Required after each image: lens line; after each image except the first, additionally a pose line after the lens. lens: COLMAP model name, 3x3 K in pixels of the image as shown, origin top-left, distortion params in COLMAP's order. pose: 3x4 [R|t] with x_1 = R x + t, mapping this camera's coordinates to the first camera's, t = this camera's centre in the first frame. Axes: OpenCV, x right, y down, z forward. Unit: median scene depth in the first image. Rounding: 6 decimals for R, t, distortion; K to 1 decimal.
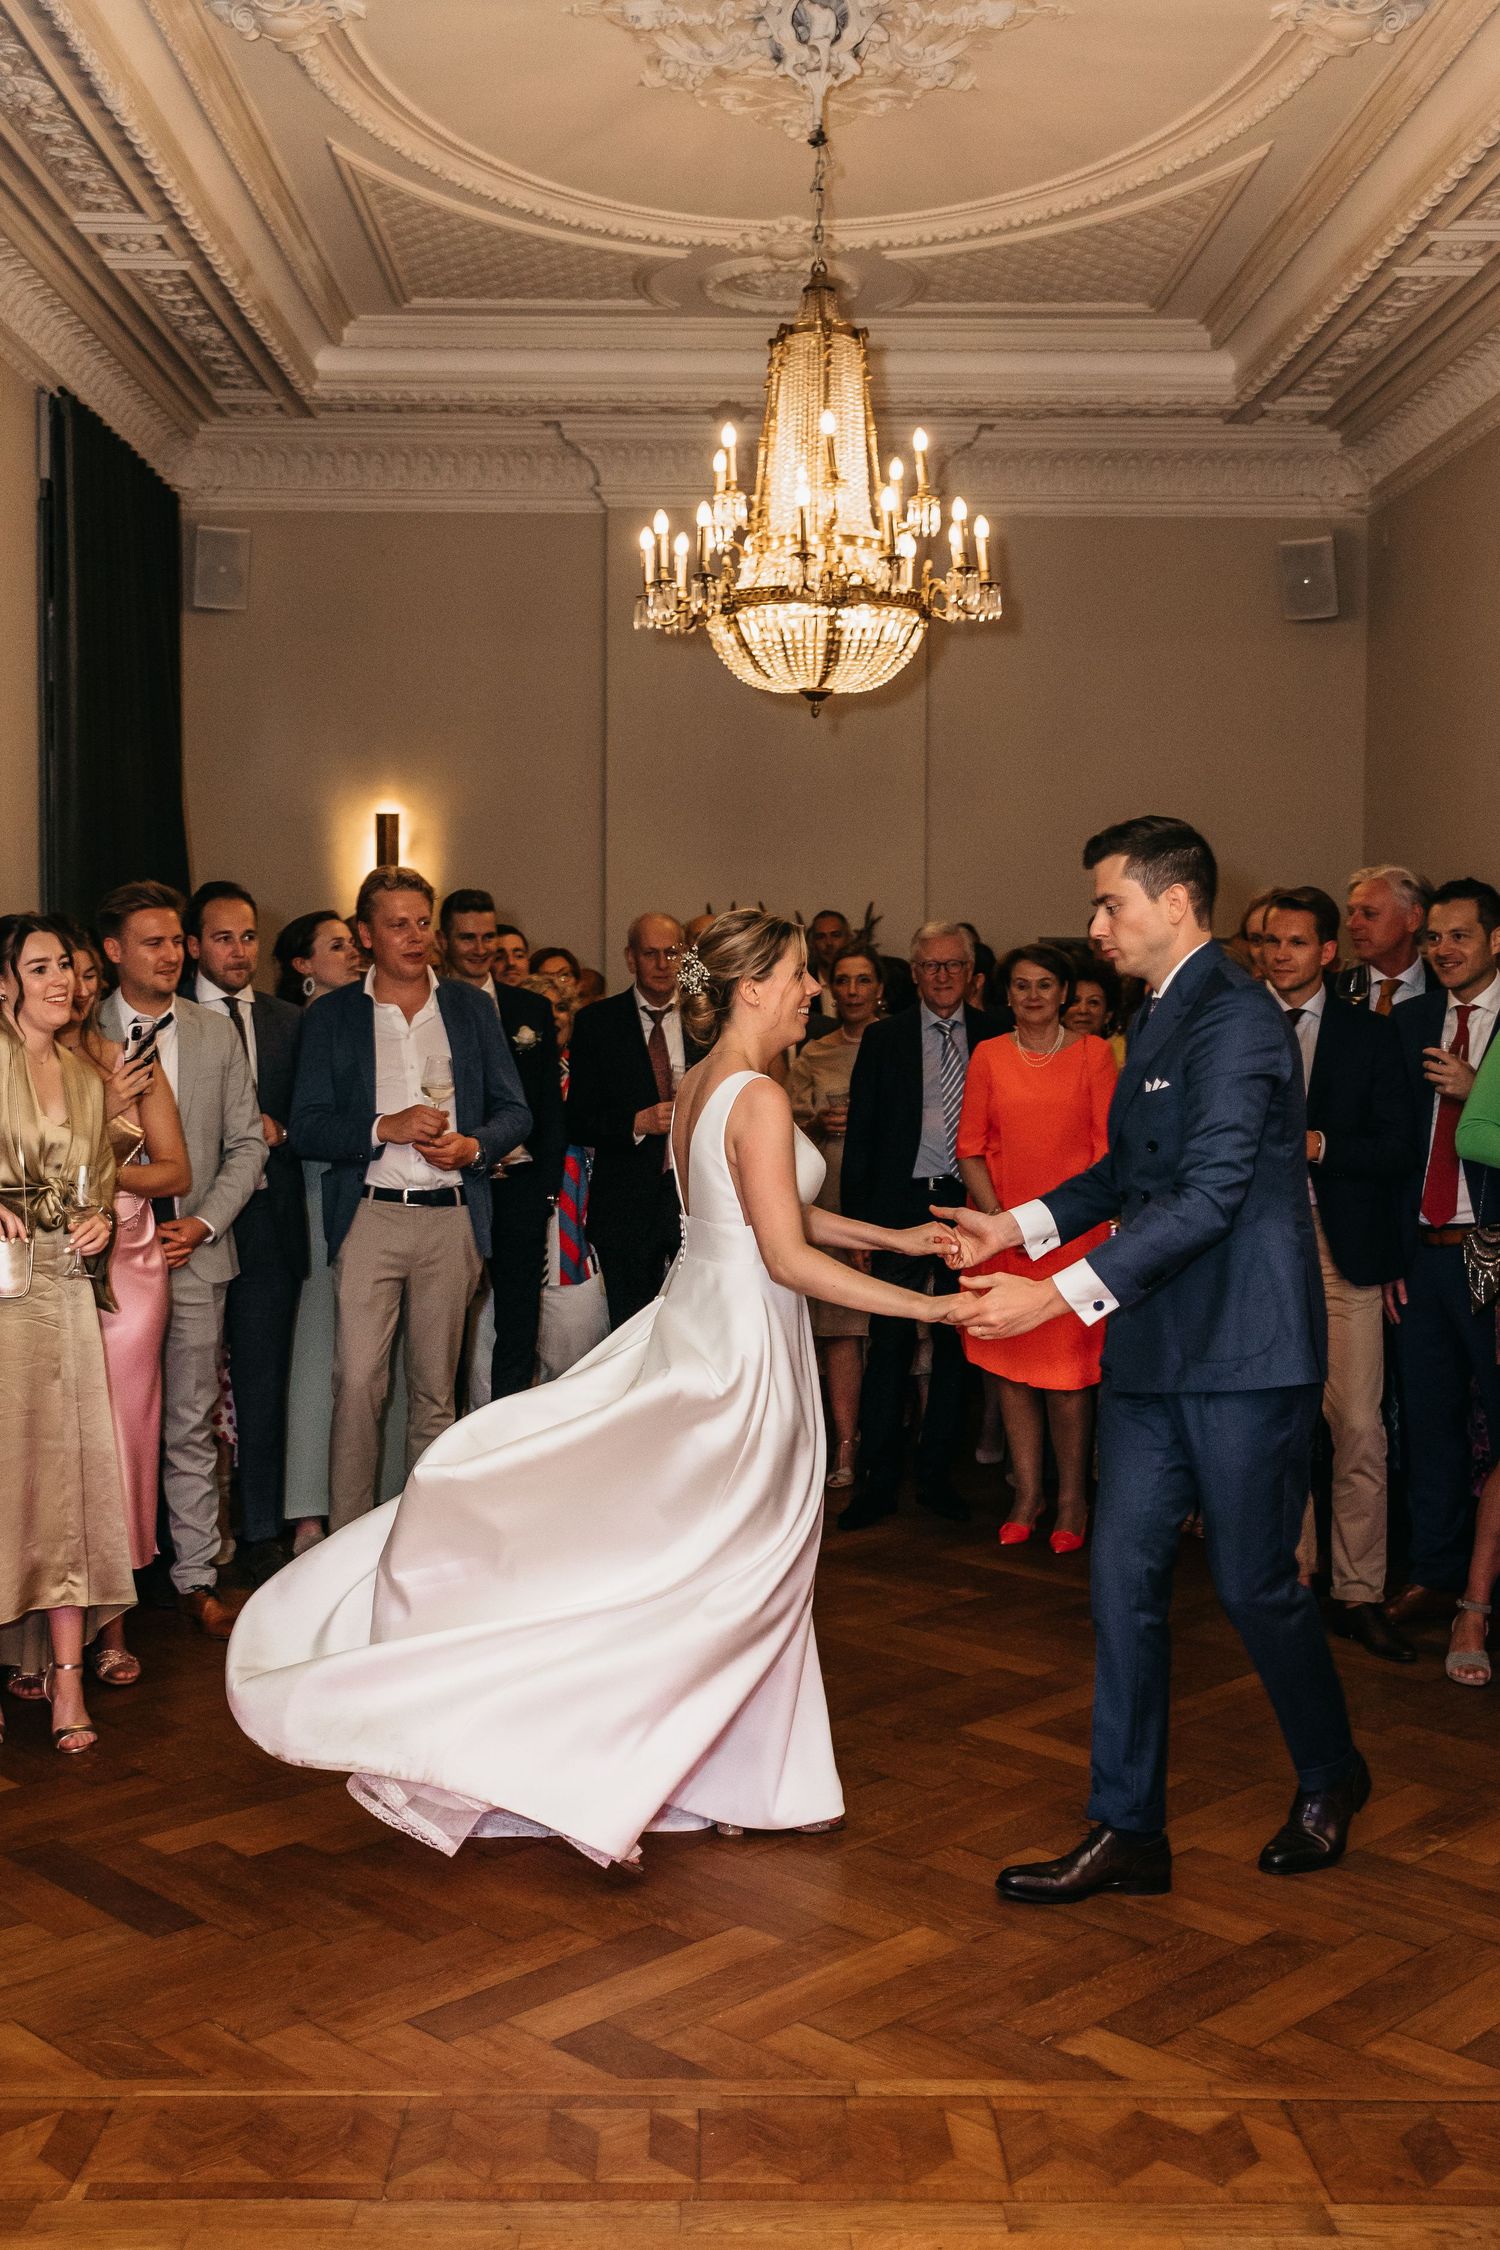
lens RADIAL K [[2295.3, 0, 714.4], [0, 2295.3, 1123.2], [0, 0, 1]] dist [-0.000989, -0.002101]
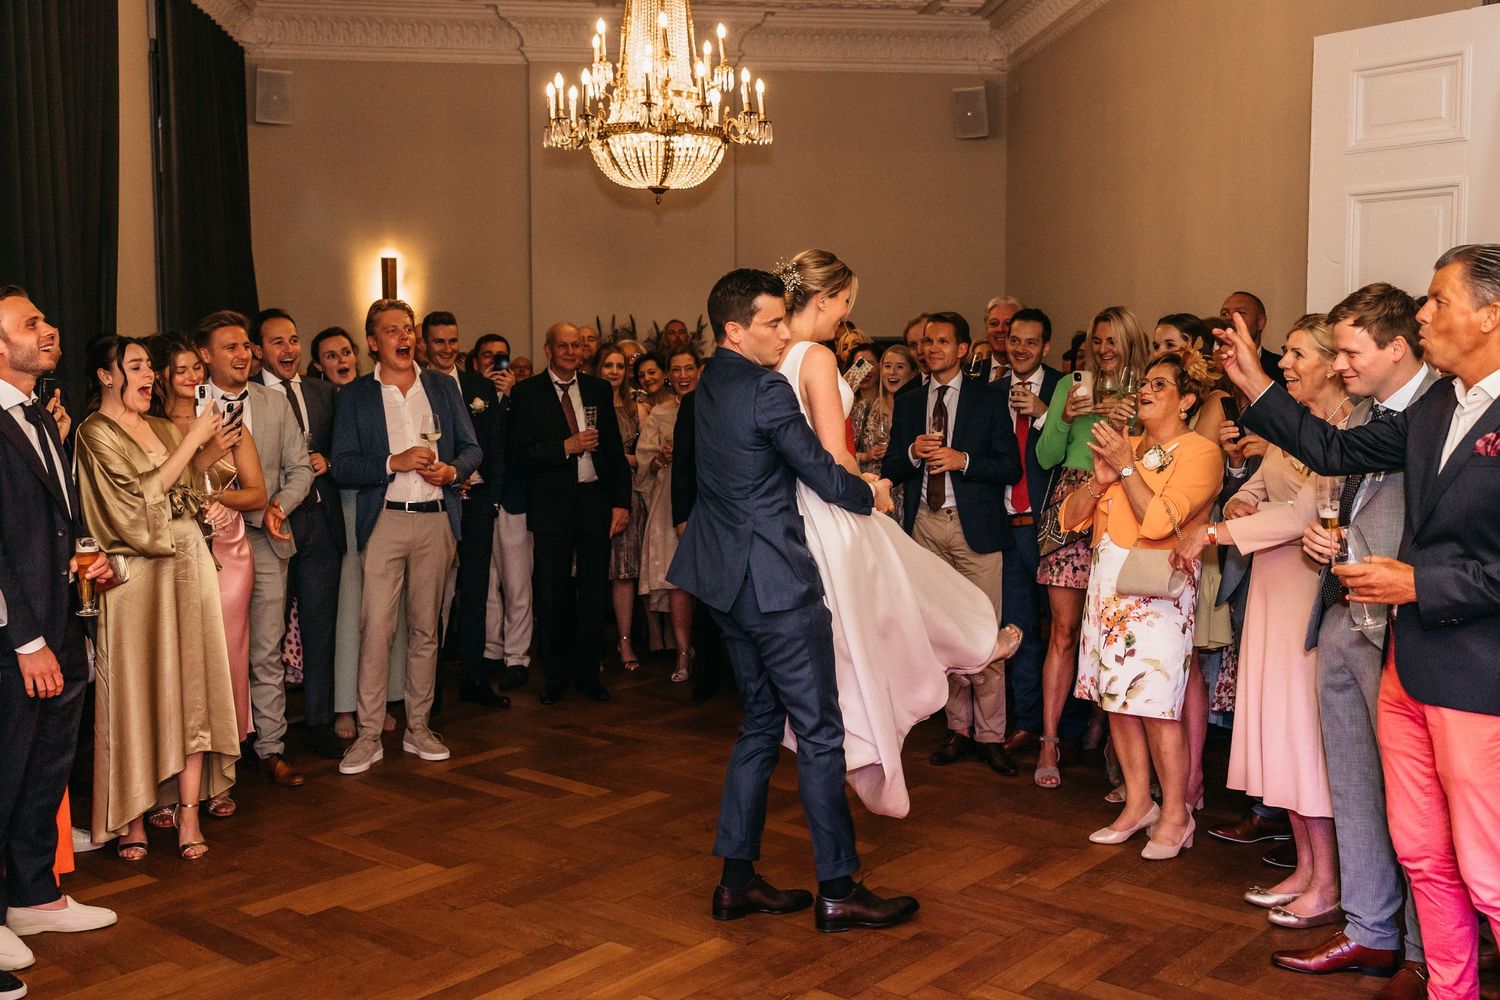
lens RADIAL K [[1489.8, 0, 763.1], [0, 1489.8, 486.8], [0, 0, 1]] dist [0.024098, -0.000879]
pose [[0.994952, -0.013066, 0.099497, 0.011001], [0.010565, 0.999616, 0.025621, -0.005429], [-0.099793, -0.024440, 0.994708, -0.051172]]
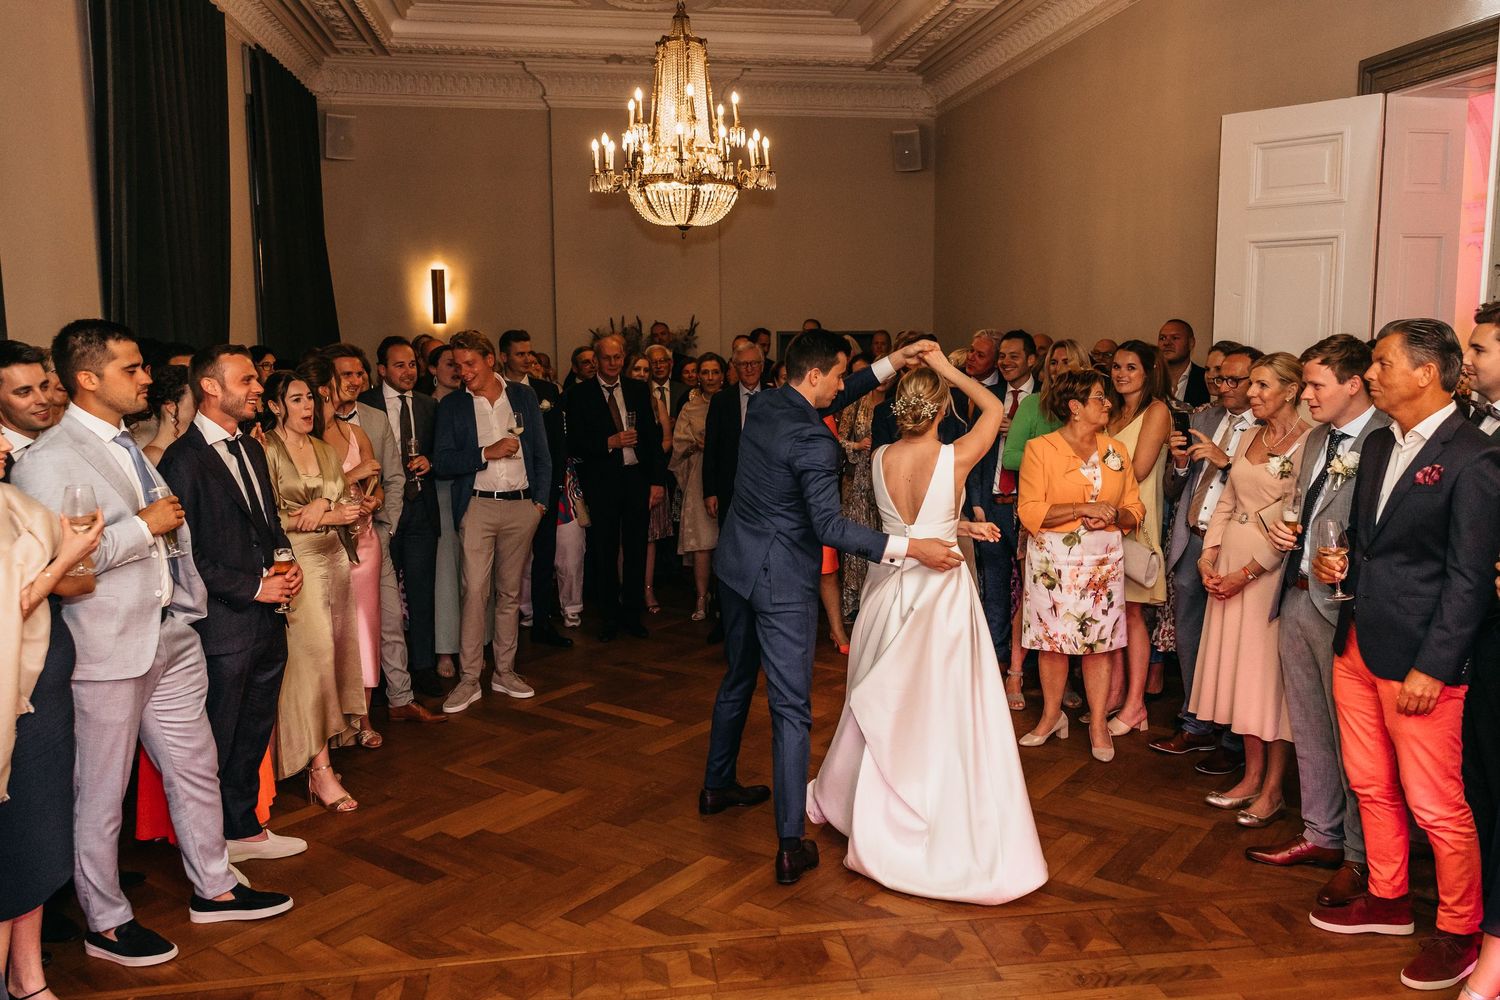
lens RADIAL K [[1189.5, 0, 762.9], [0, 1189.5, 484.6], [0, 0, 1]] dist [0.005165, 0.005907]
pose [[0.987352, -0.030980, 0.155486, -0.057448], [0.019458, 0.996987, 0.075085, -0.042826], [-0.157344, -0.071110, 0.984980, -0.038653]]
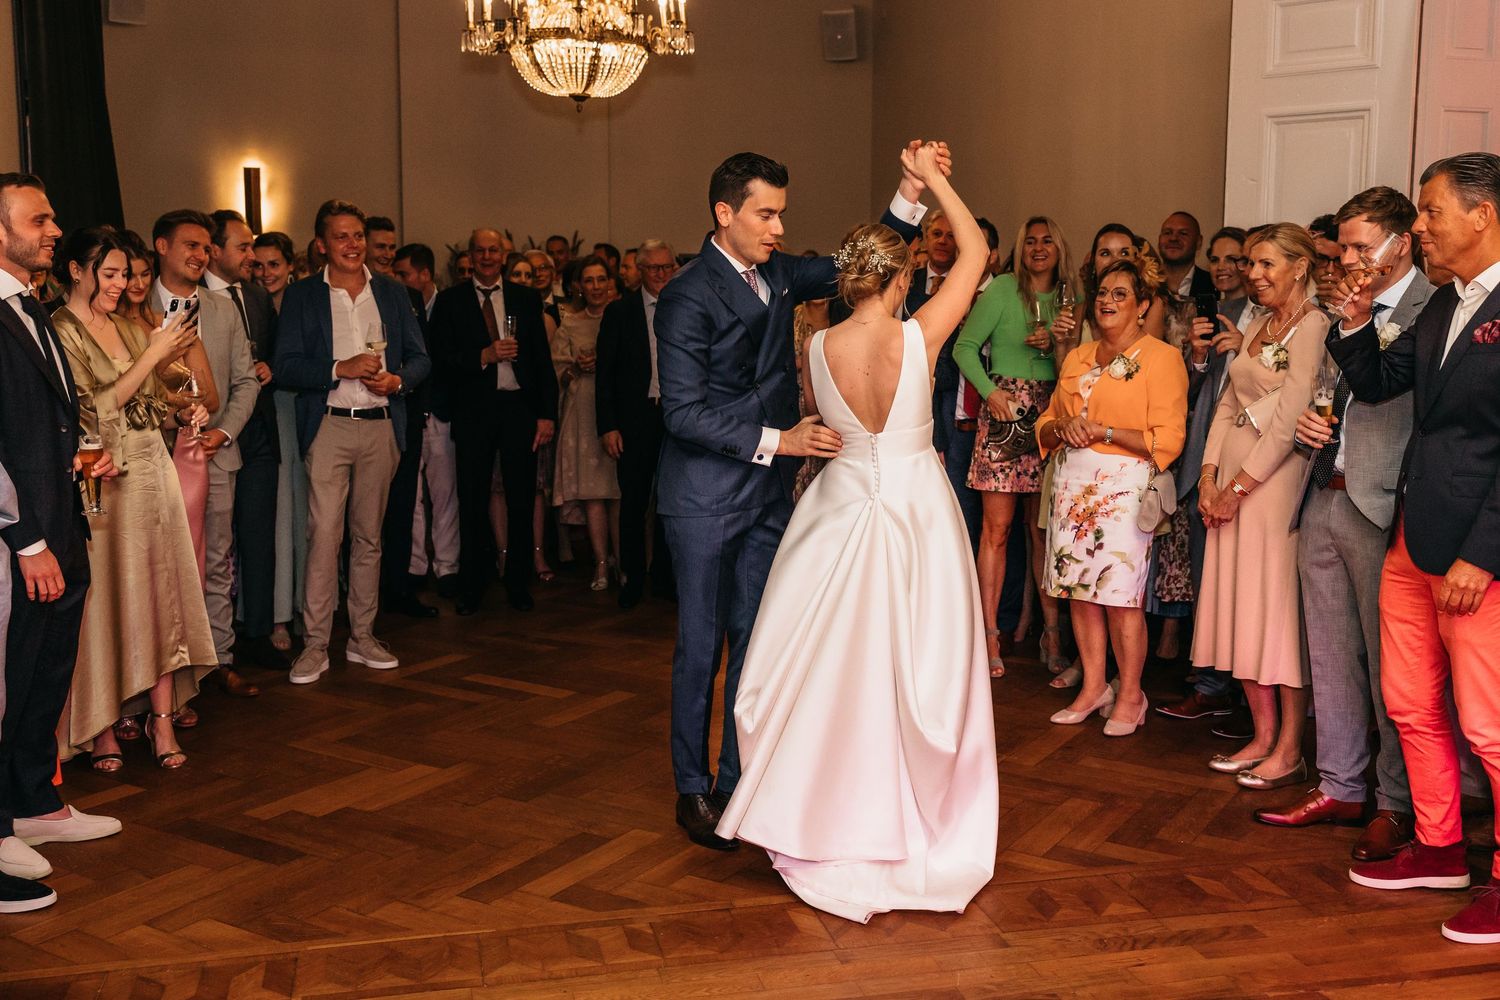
lens RADIAL K [[1468.2, 0, 755.2], [0, 1468.2, 479.0], [0, 0, 1]] dist [-0.008497, 0.014822]
pose [[0.971270, -0.026346, 0.236517, -0.089214], [0.010129, 0.997529, 0.069523, 0.008393], [-0.237765, -0.065130, 0.969137, -0.036917]]
